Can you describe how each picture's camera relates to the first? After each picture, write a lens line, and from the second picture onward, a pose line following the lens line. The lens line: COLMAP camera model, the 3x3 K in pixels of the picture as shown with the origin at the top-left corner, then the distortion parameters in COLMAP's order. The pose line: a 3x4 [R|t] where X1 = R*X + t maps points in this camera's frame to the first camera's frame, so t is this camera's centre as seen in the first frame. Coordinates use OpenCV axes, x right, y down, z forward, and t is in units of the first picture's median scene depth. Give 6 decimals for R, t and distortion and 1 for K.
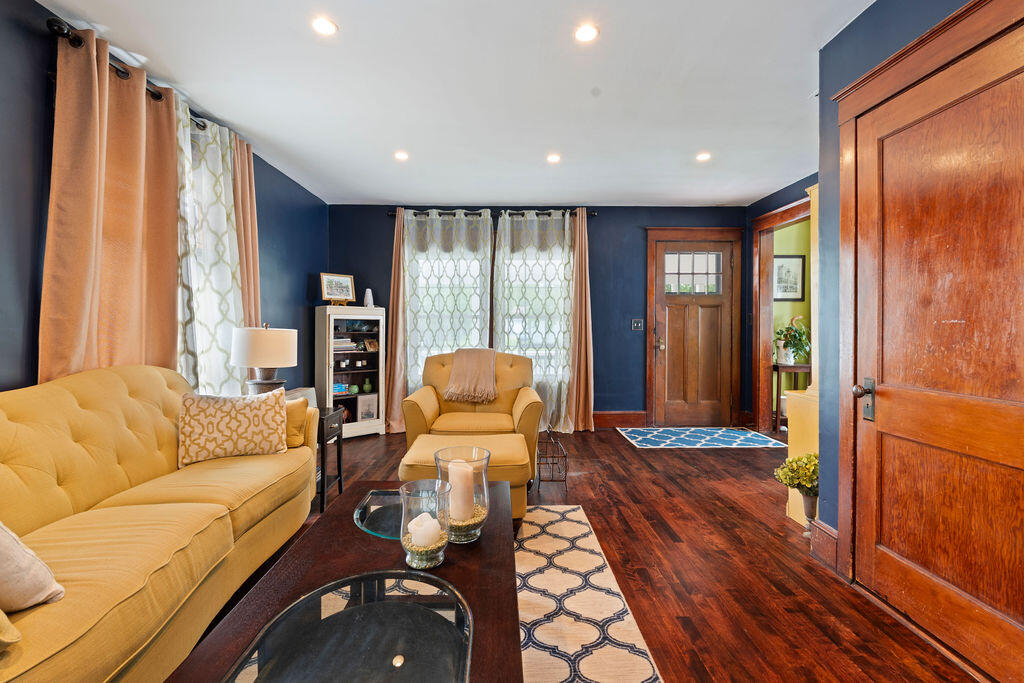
lens RADIAL K [[450.8, 0, 512.0], [0, 450.8, 331.6], [0, 0, 1]] dist [-0.003188, 0.000172]
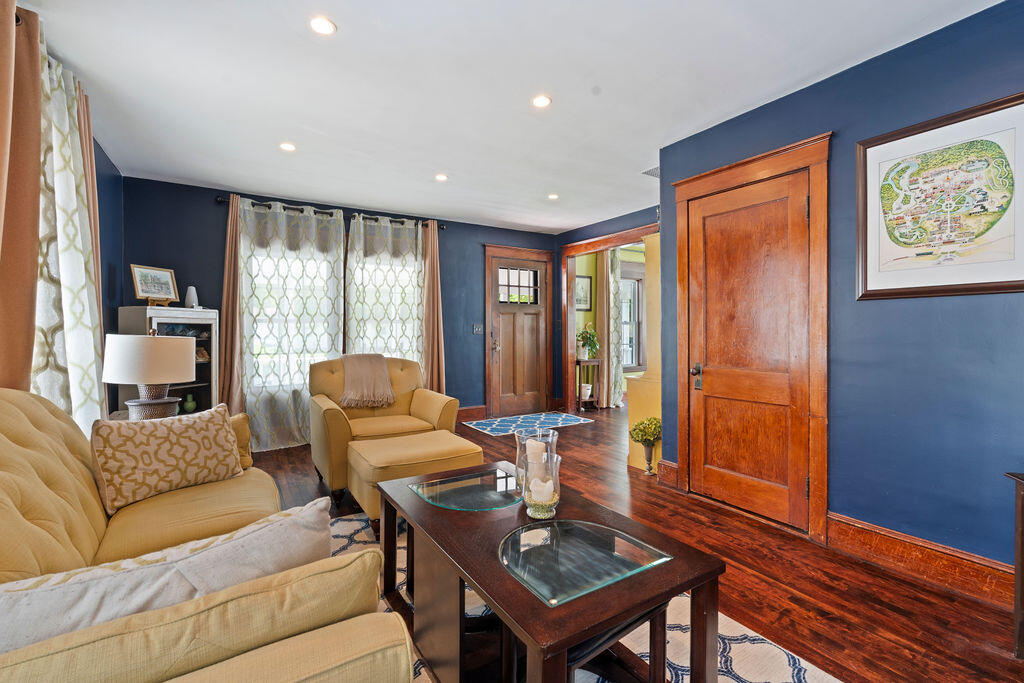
lens RADIAL K [[453.9, 0, 515.6], [0, 453.9, 331.3], [0, 0, 1]] dist [-0.000787, 0.000444]
pose [[0.855182, -0.003713, 0.518315, -0.363424], [0.007924, 0.999951, -0.005910, -0.004379], [-0.518267, 0.009162, 0.855170, -0.034784]]
